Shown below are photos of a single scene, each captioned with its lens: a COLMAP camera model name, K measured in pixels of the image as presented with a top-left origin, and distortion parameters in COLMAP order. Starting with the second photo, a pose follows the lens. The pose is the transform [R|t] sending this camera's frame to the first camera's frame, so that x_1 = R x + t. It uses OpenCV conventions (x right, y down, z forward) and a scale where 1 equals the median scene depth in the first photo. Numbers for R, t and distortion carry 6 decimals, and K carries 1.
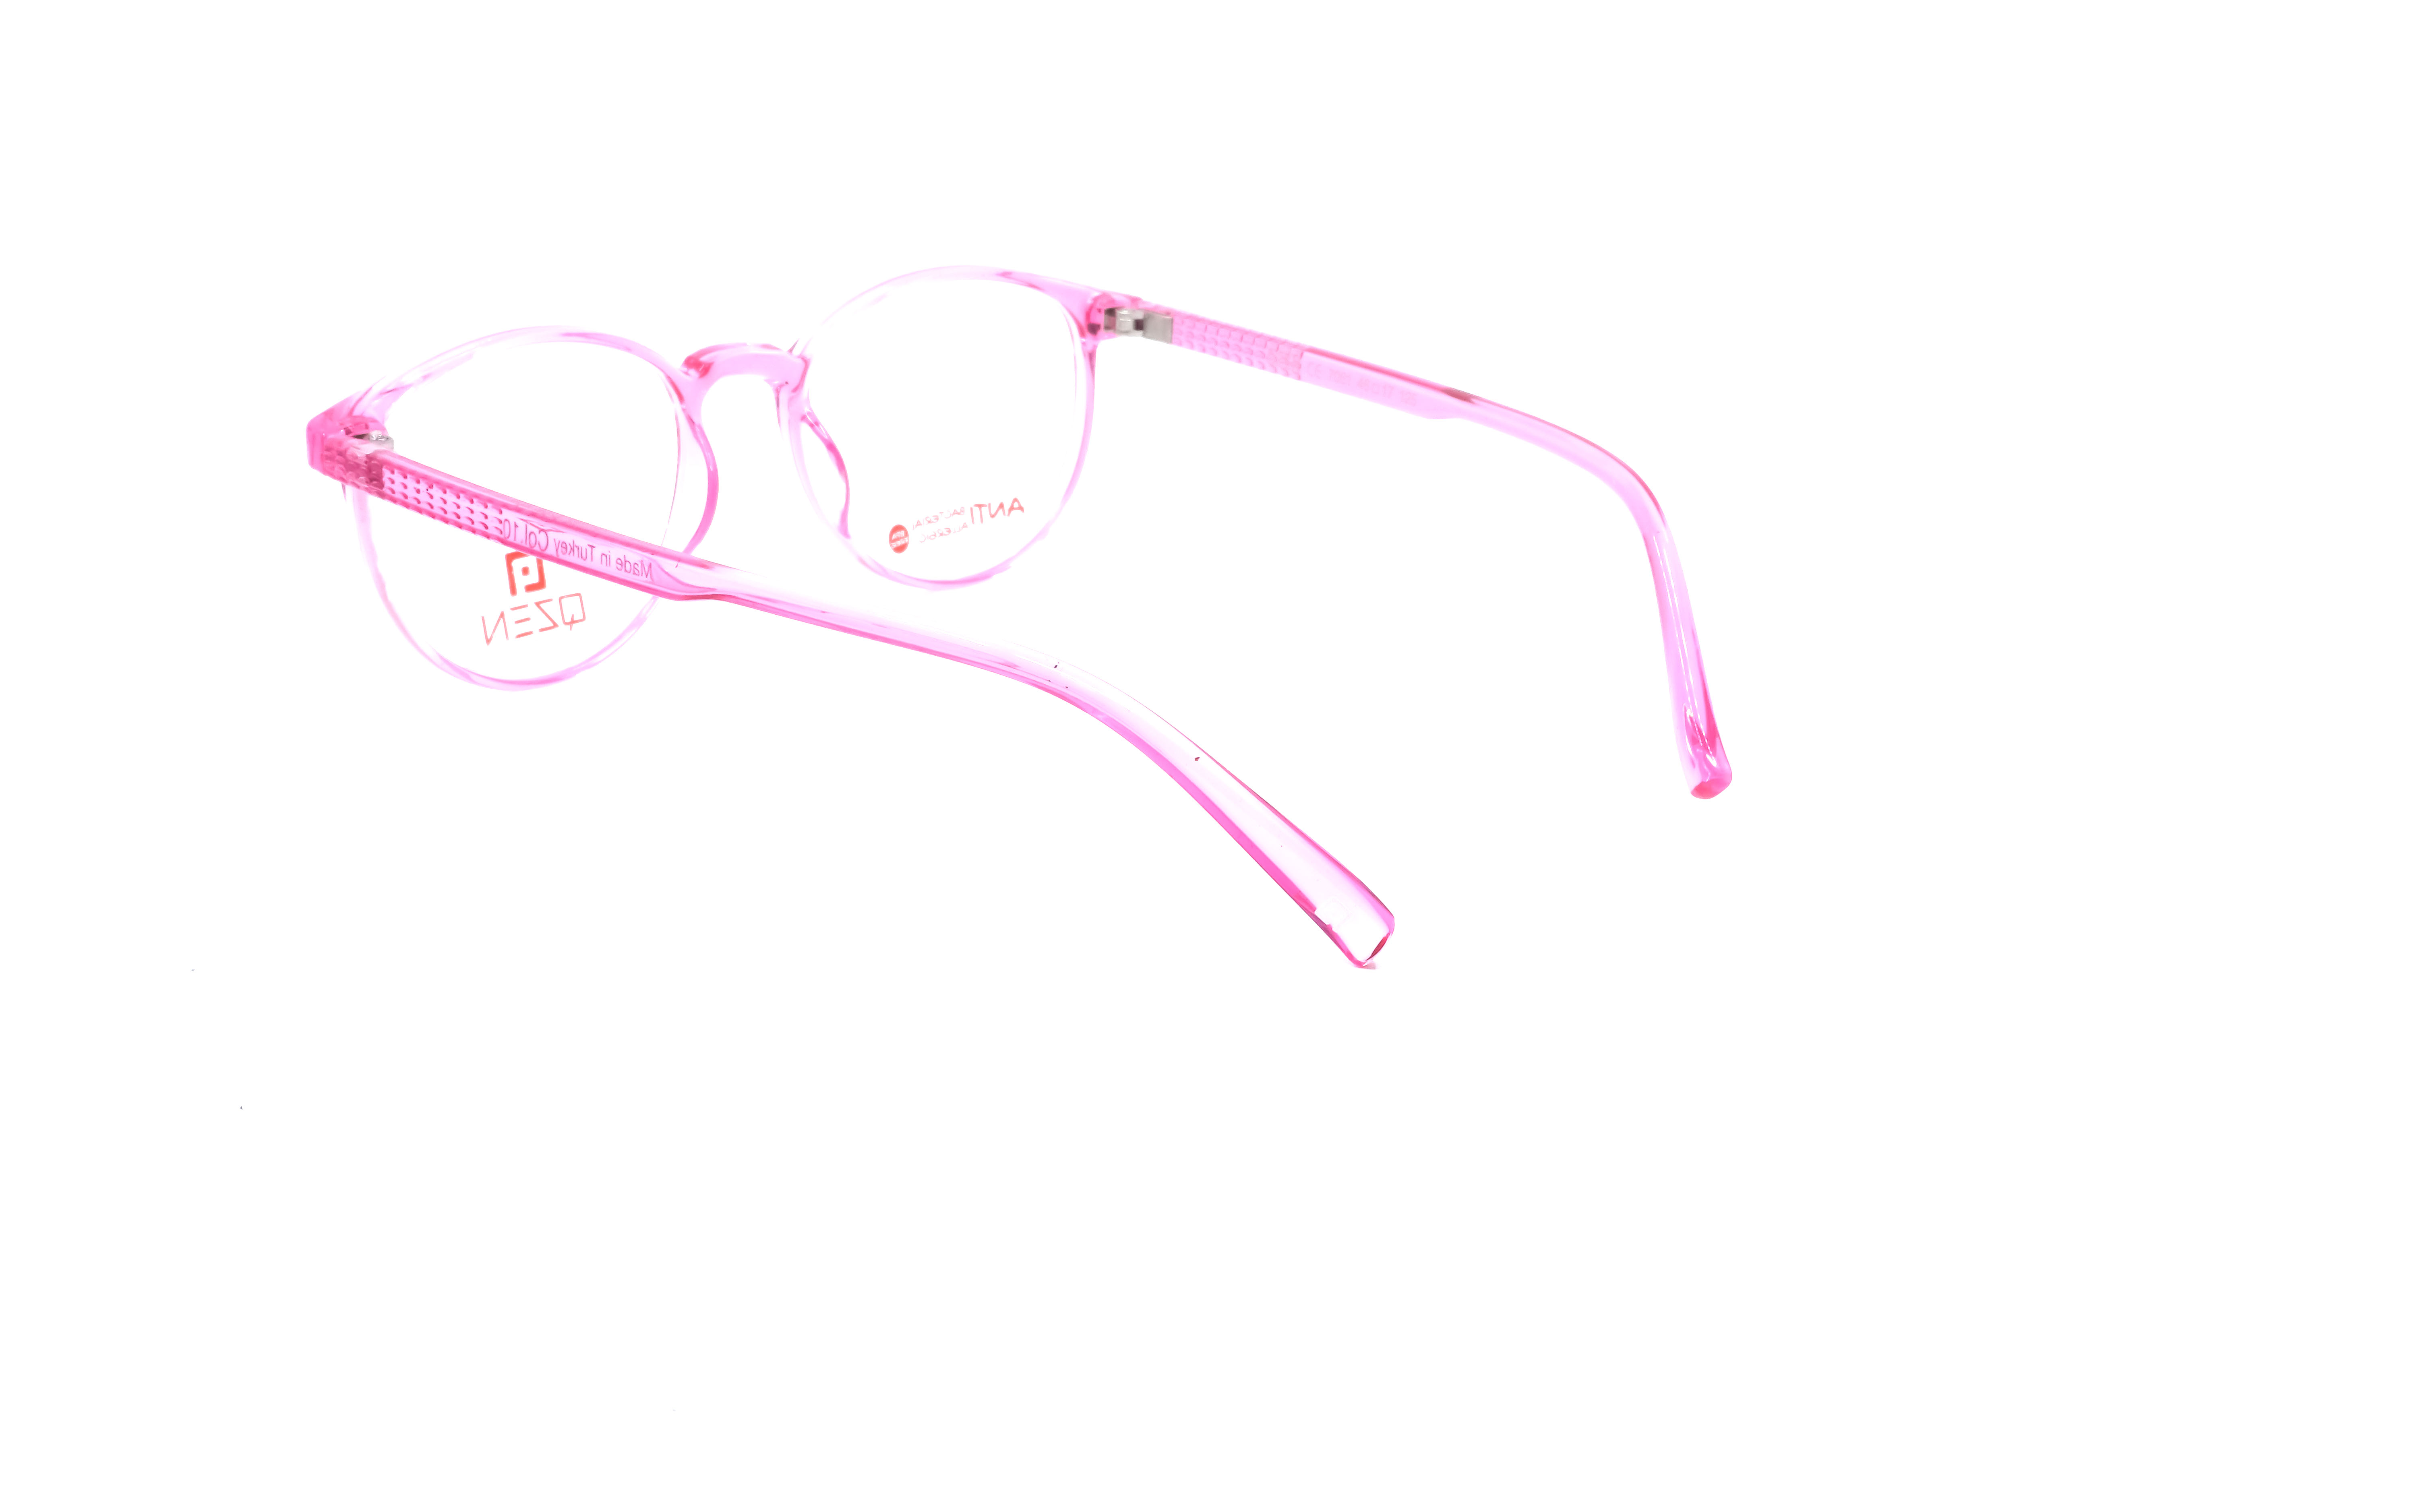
lens RADIAL K [[3061.5, 0, 1193.5], [0, 3061.5, 750.1], [0, 0, 1]] dist [0.055527, 0.000000]
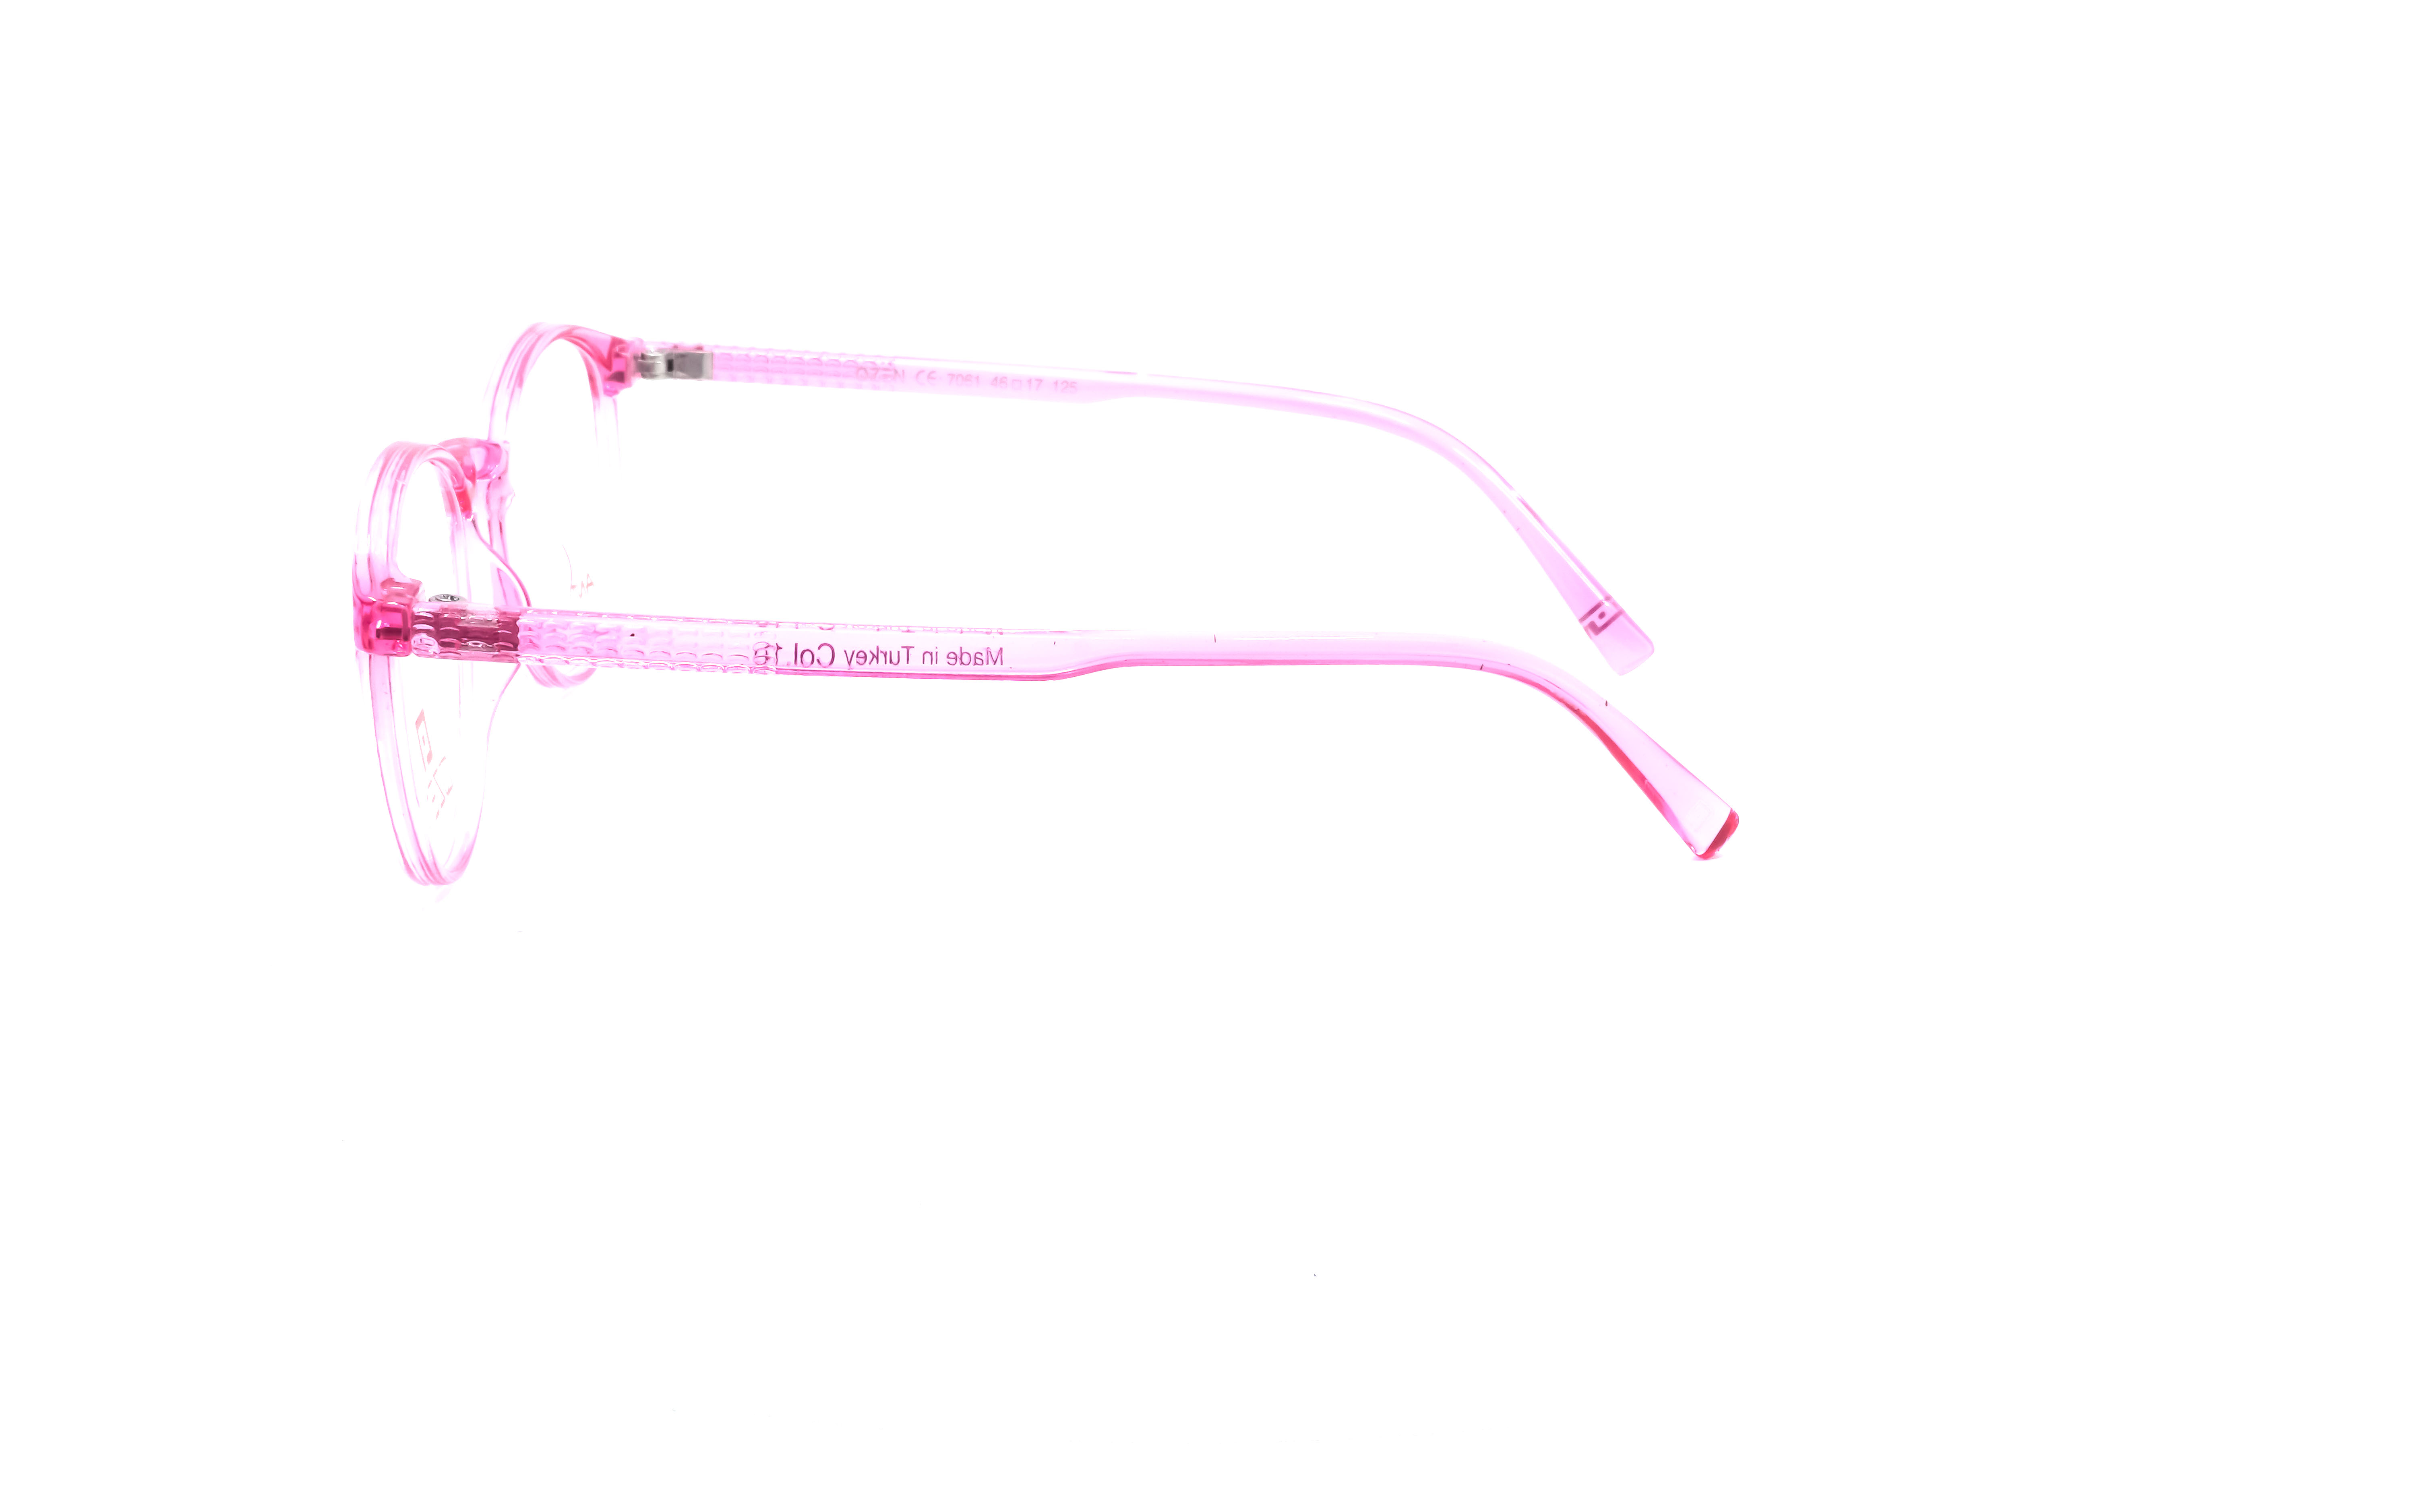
lens RADIAL K [[3061.5, 0, 1193.2], [0, 3061.5, 757.8], [0, 0, 1]] dist [0.055527, 0.000000]
pose [[0.705974, -0.227085, 0.670845, -0.604685], [0.223019, 0.970295, 0.093753, -0.081825], [-0.672208, 0.083425, 0.735647, 0.240180]]
